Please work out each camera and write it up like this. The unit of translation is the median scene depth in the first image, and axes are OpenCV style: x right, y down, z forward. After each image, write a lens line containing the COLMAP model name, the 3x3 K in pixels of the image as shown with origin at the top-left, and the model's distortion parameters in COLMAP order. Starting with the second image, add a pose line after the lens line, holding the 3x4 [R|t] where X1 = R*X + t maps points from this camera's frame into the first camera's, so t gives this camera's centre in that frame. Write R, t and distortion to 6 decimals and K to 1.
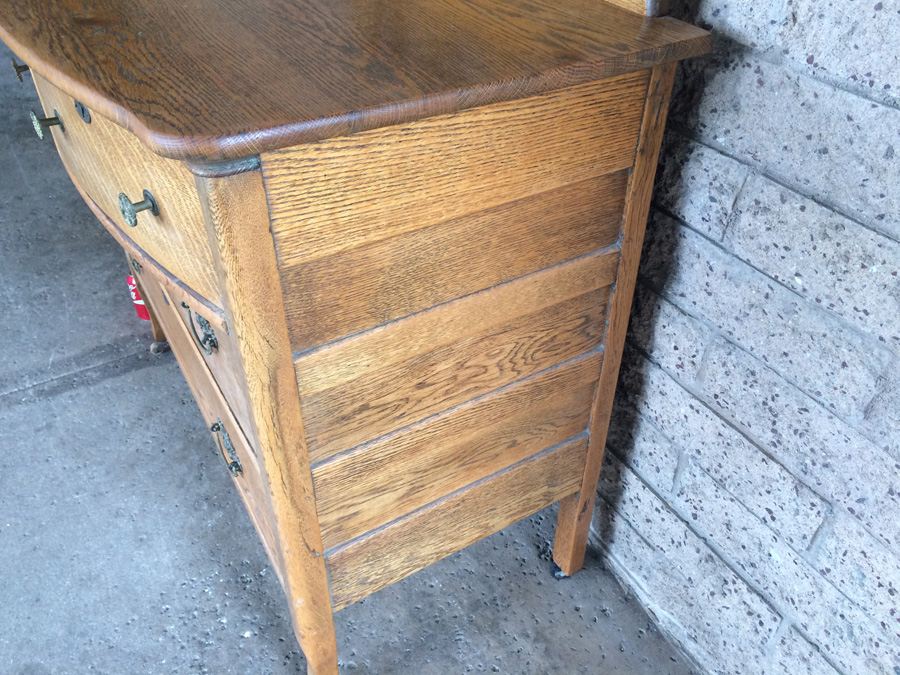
lens RADIAL K [[773.8, 0, 450.0], [0, 773.8, 337.5], [0, 0, 1]] dist [0.085676, -0.117715]
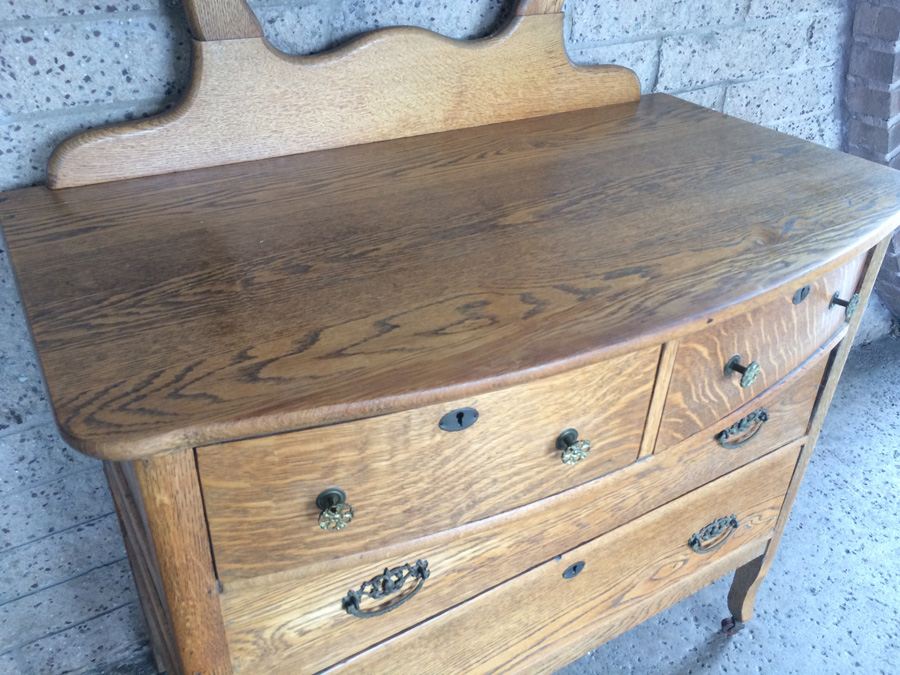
lens RADIAL K [[768.8, 0, 447.7], [0, 768.8, 336.1], [0, 0, 1]] dist [0.086917, -0.111824]
pose [[-0.021803, -0.537758, 0.842817, -1.276701], [0.598493, 0.668255, 0.441861, -0.935905], [-0.800831, 0.514054, 0.307274, 0.946829]]
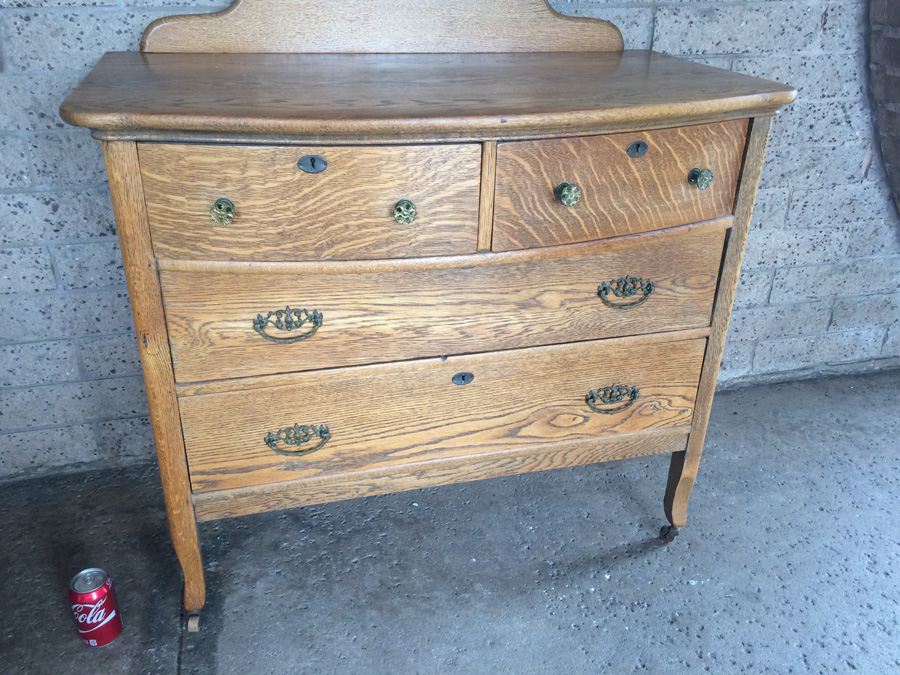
lens RADIAL K [[772.1, 0, 448.7], [0, 772.1, 337.0], [0, 0, 1]] dist [0.086147, -0.116209]
pose [[0.263328, -0.434792, 0.861170, -1.717233], [0.581199, 0.783988, 0.218106, -0.465815], [-0.769978, 0.443078, 0.459147, 0.649627]]
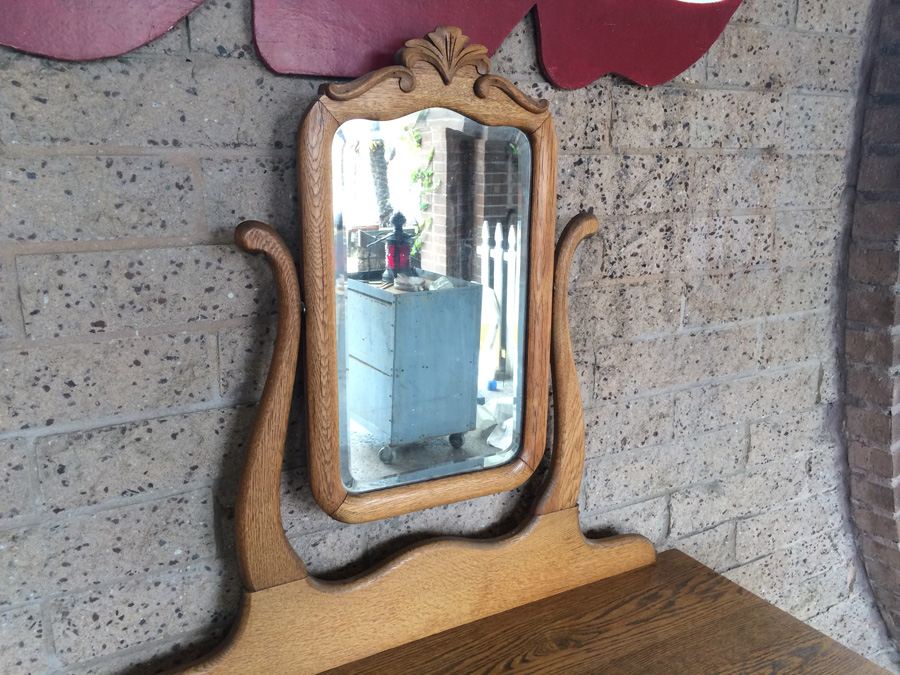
lens RADIAL K [[773.8, 0, 450.0], [0, 773.8, 337.5], [0, 0, 1]] dist [0.085676, -0.117715]
pose [[-0.004619, -0.233636, 0.972313, -1.211353], [0.611330, 0.768808, 0.187640, -1.258707], [-0.791362, 0.595271, 0.139278, 0.714867]]
